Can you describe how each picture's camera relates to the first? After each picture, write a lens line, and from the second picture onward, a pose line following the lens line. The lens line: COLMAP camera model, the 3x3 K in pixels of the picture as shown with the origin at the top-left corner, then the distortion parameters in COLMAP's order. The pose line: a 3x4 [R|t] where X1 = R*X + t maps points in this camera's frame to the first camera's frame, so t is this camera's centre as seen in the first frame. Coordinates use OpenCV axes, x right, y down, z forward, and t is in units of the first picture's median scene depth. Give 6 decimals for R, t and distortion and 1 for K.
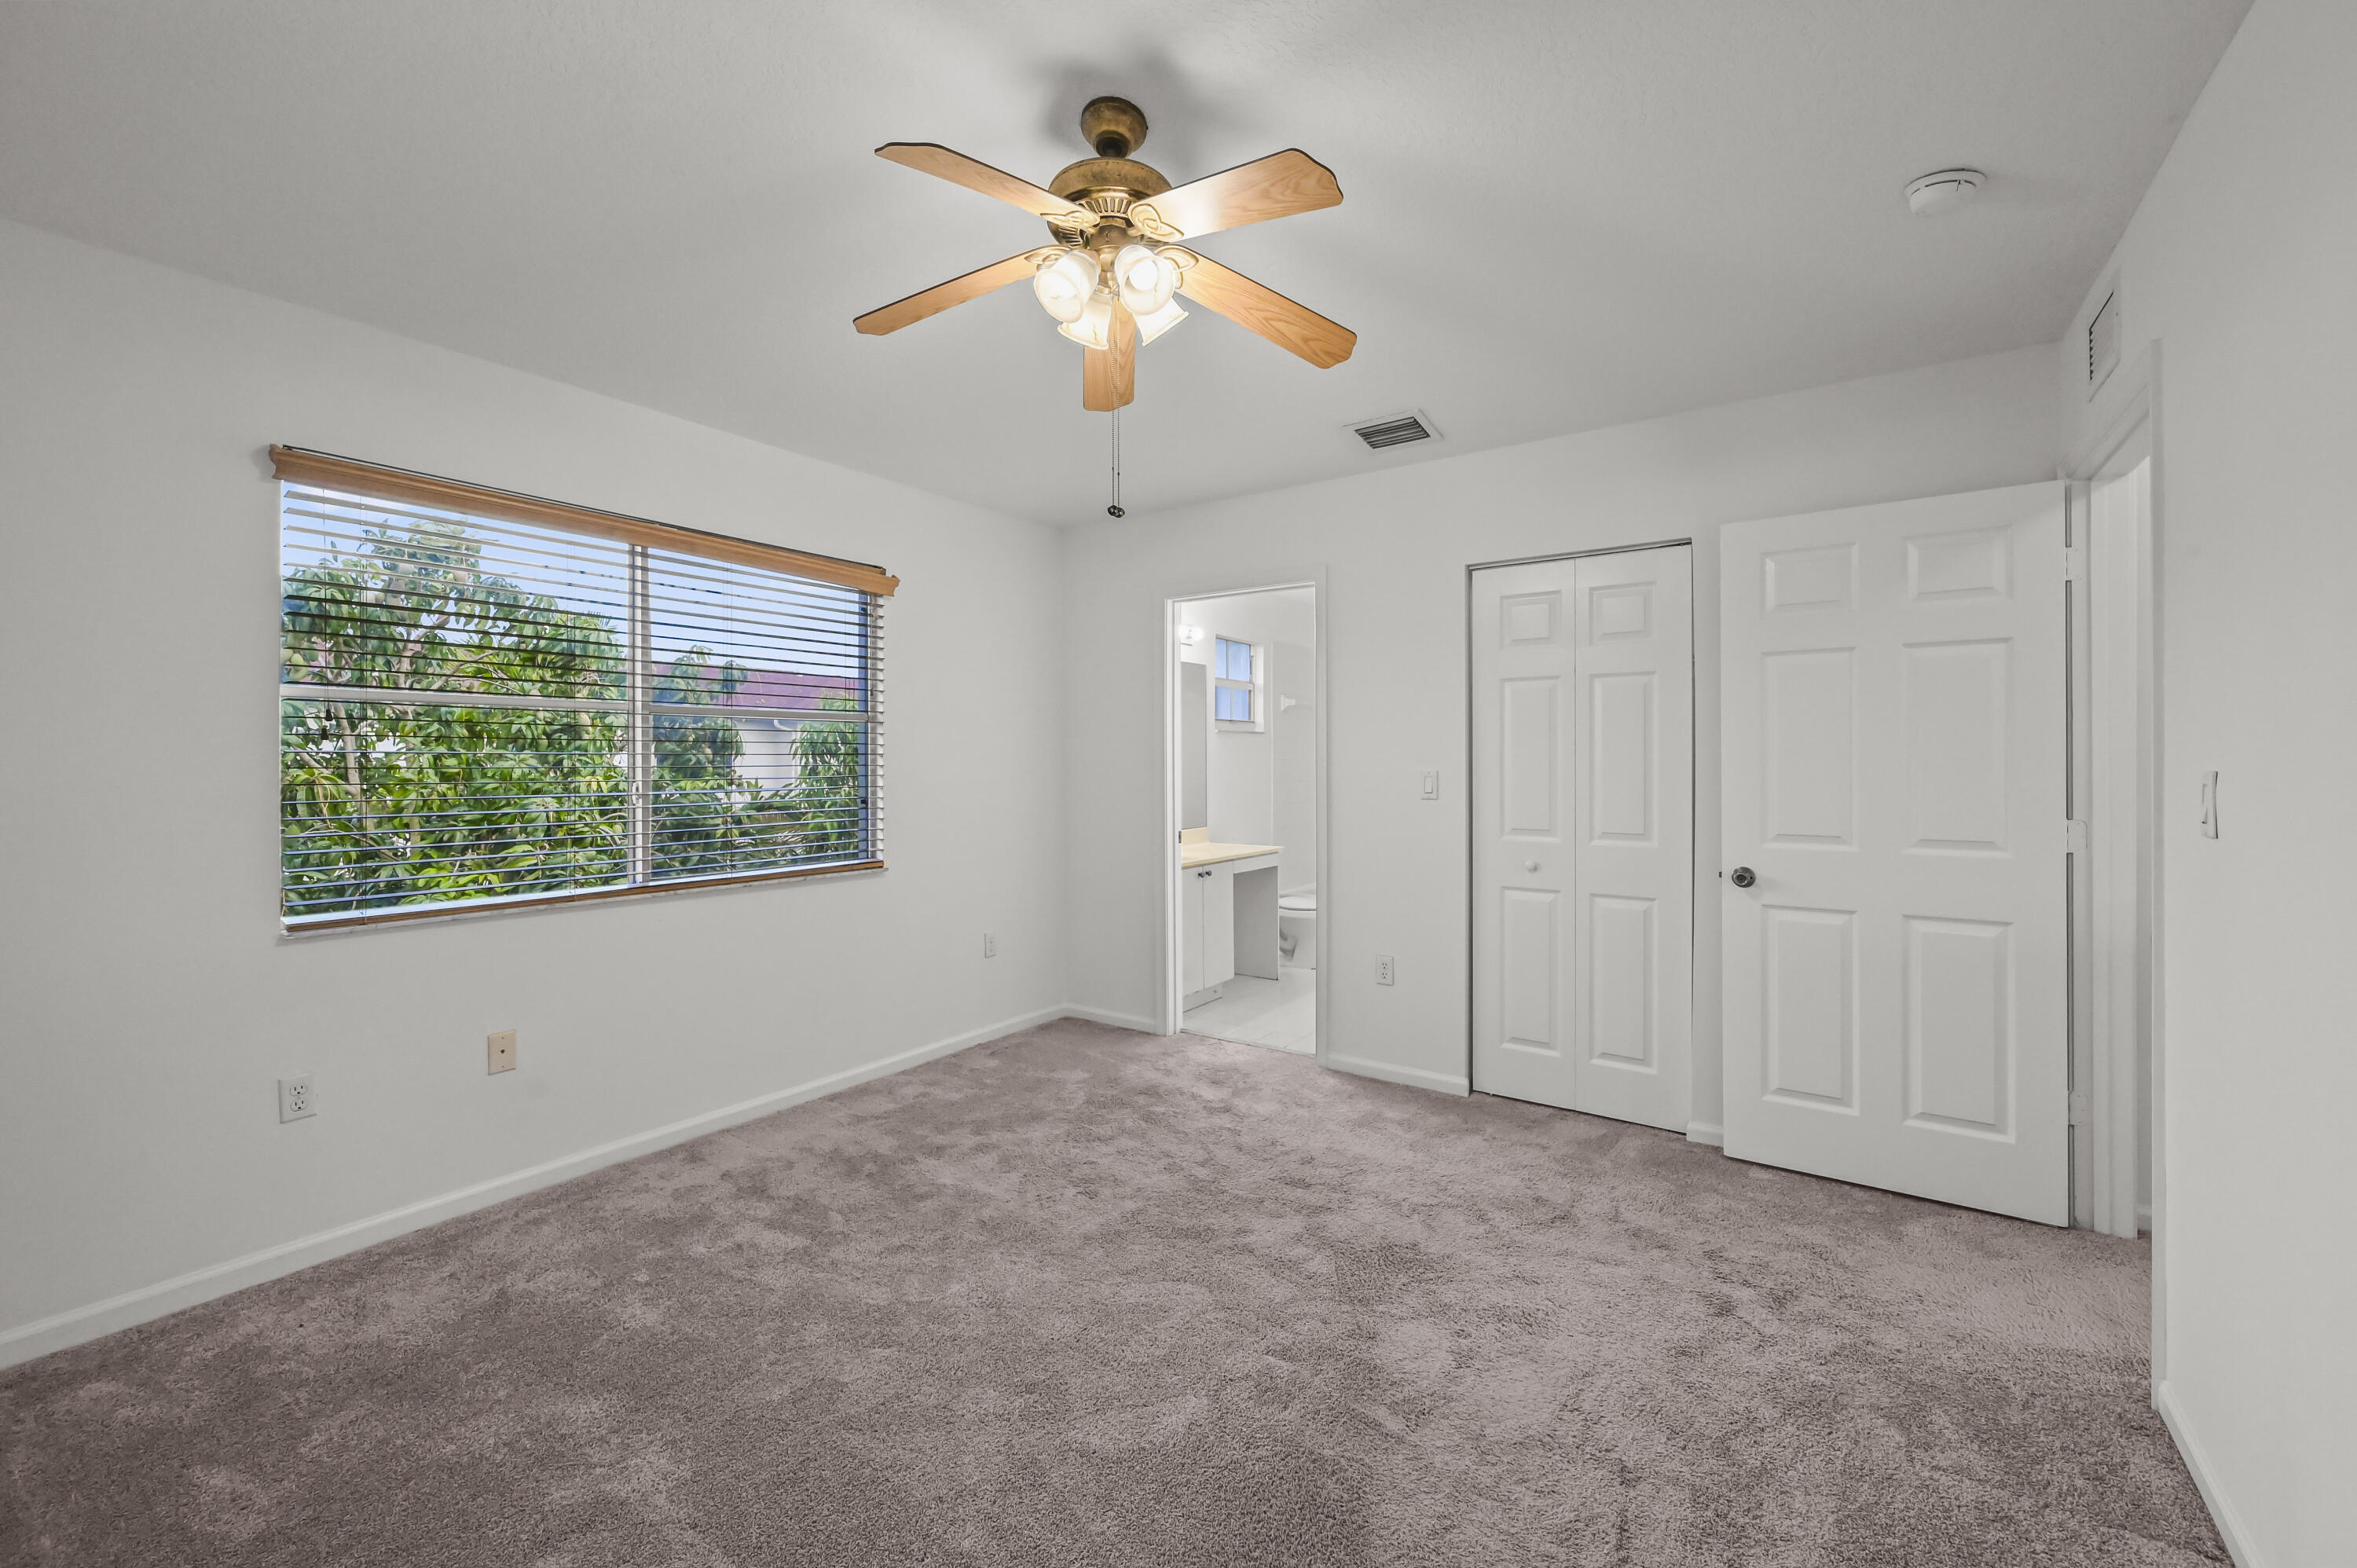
lens RADIAL K [[938.2, 0, 1185.9], [0, 938.2, 762.7], [0, 0, 1]] dist [-0.001906, 0.000026]
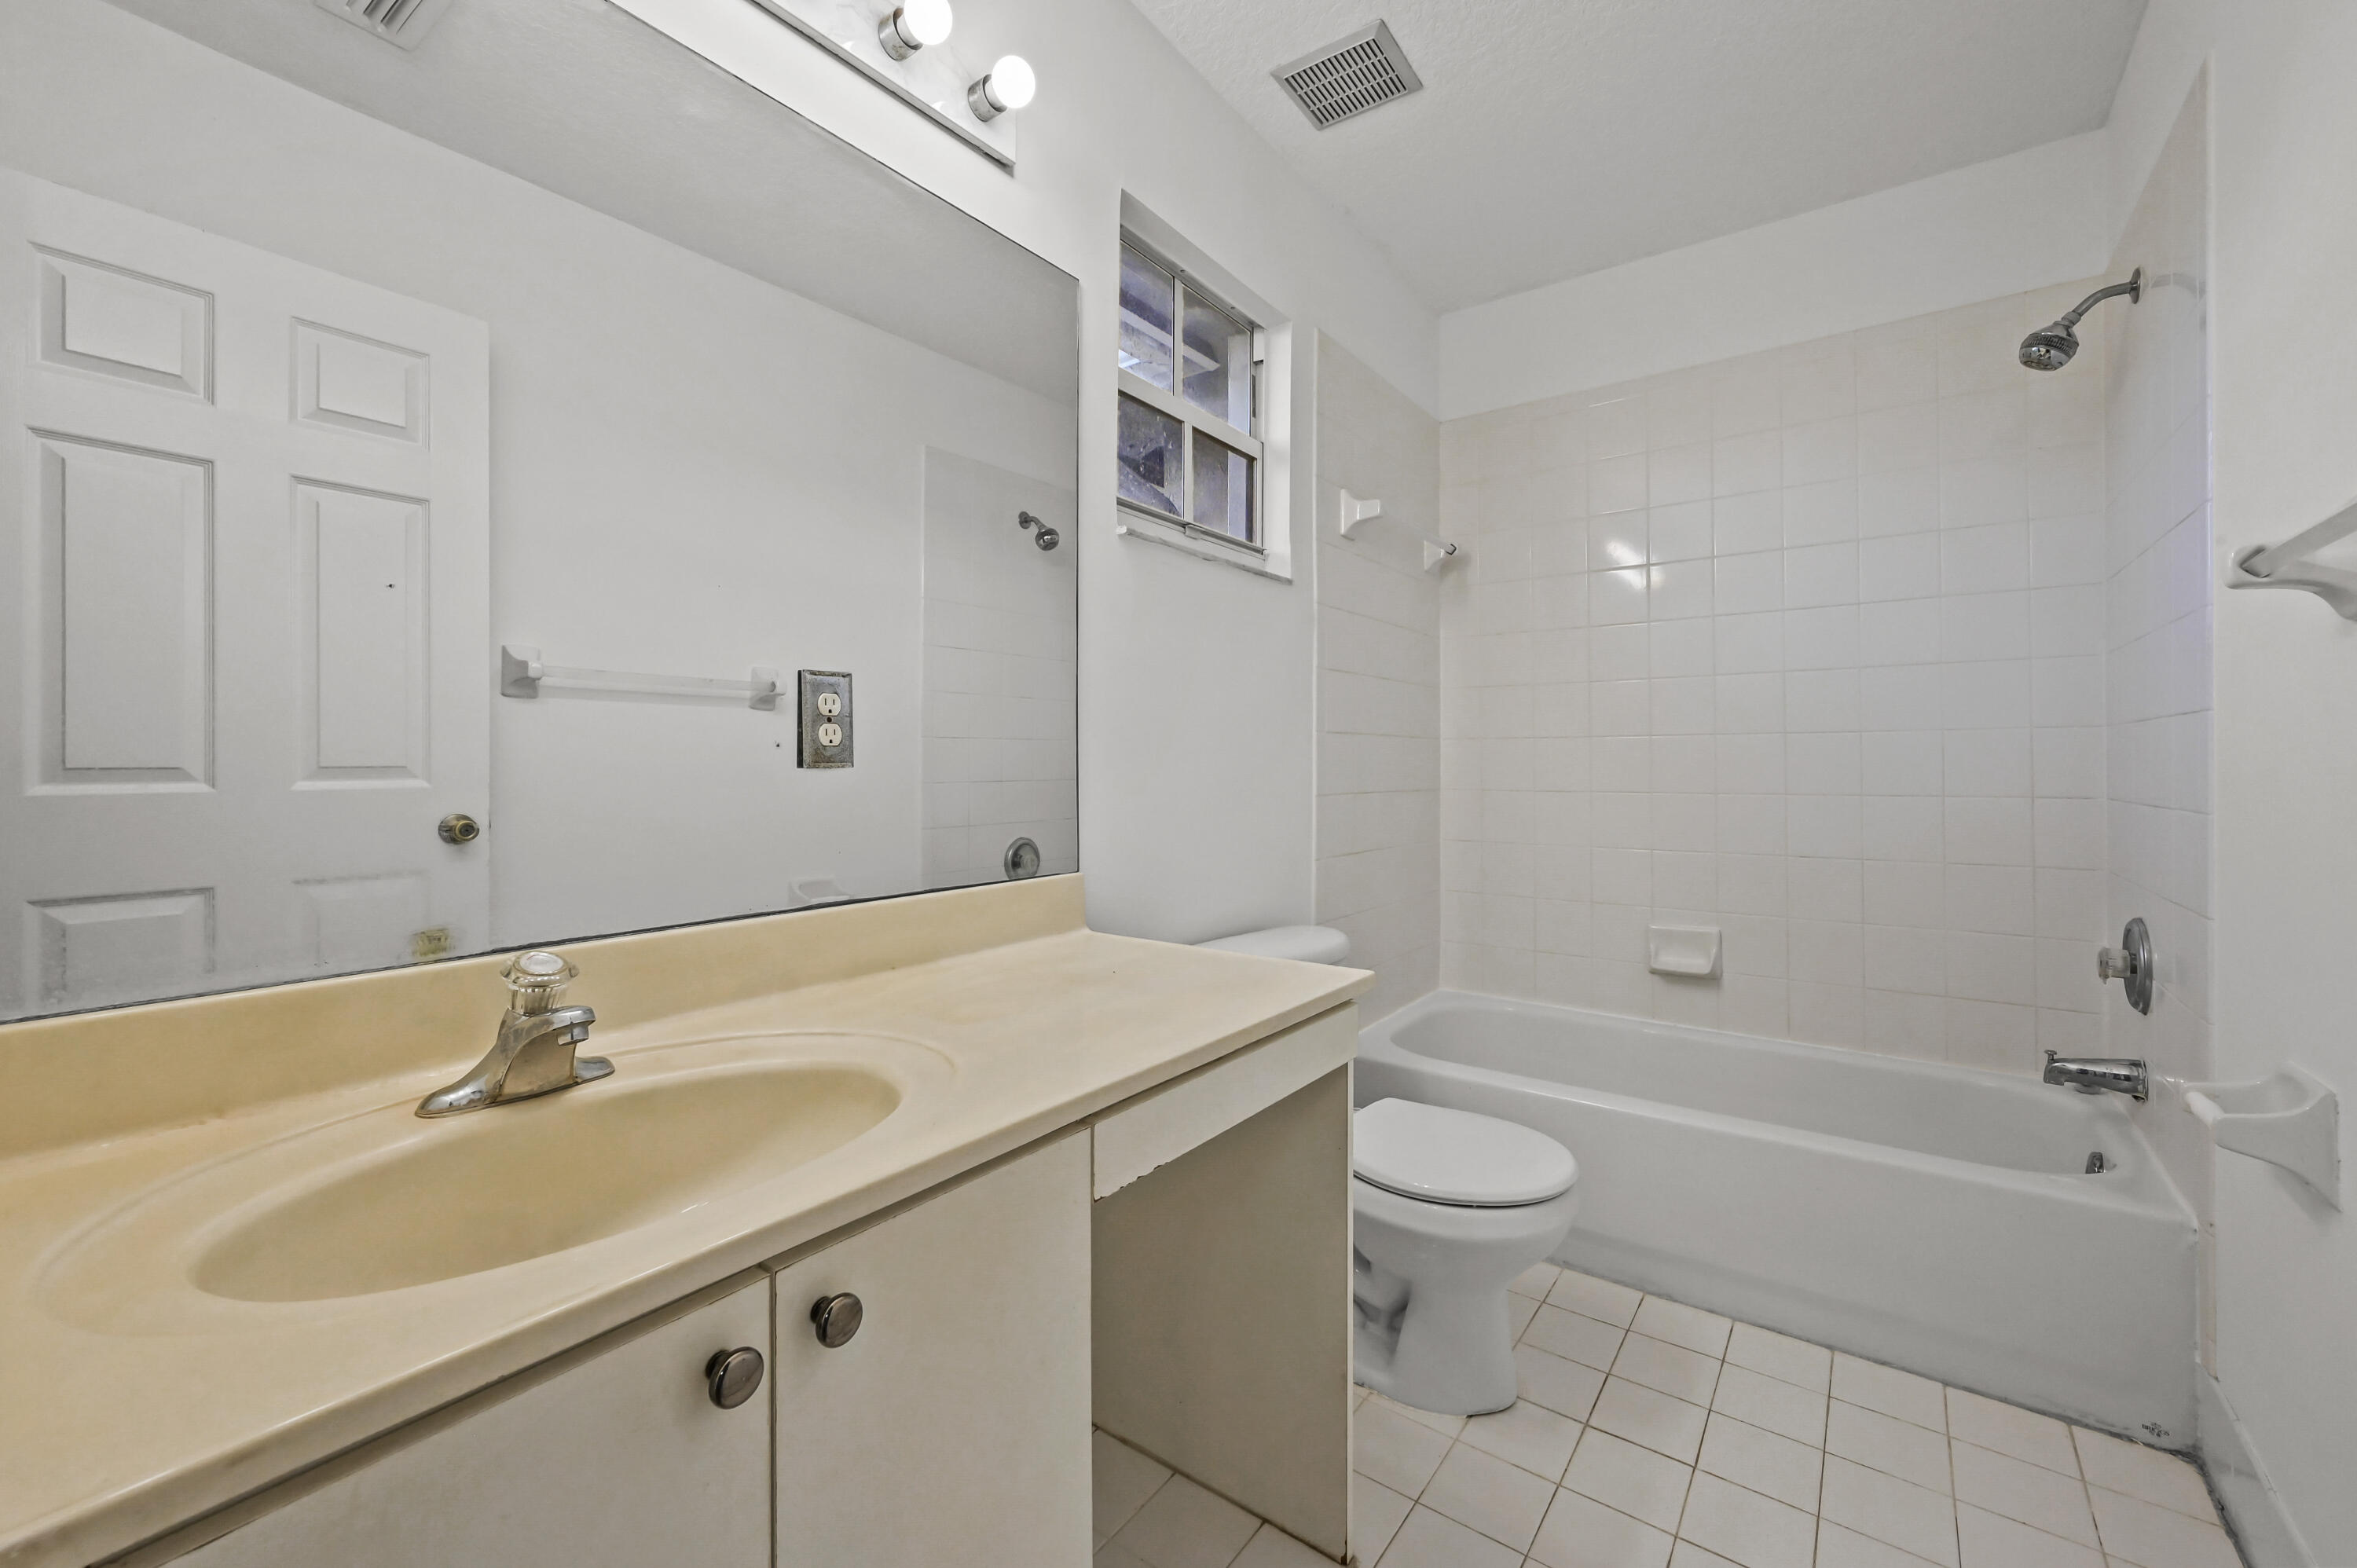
lens RADIAL K [[938.2, 0, 1181.5], [0, 938.2, 764.3], [0, 0, 1]] dist [-0.001906, 0.000026]
pose [[0.999181, -0.006359, -0.039954, 0.056225], [0.006134, 0.999965, -0.005746, 0.034767], [0.039989, 0.005496, 0.999185, 0.660148]]
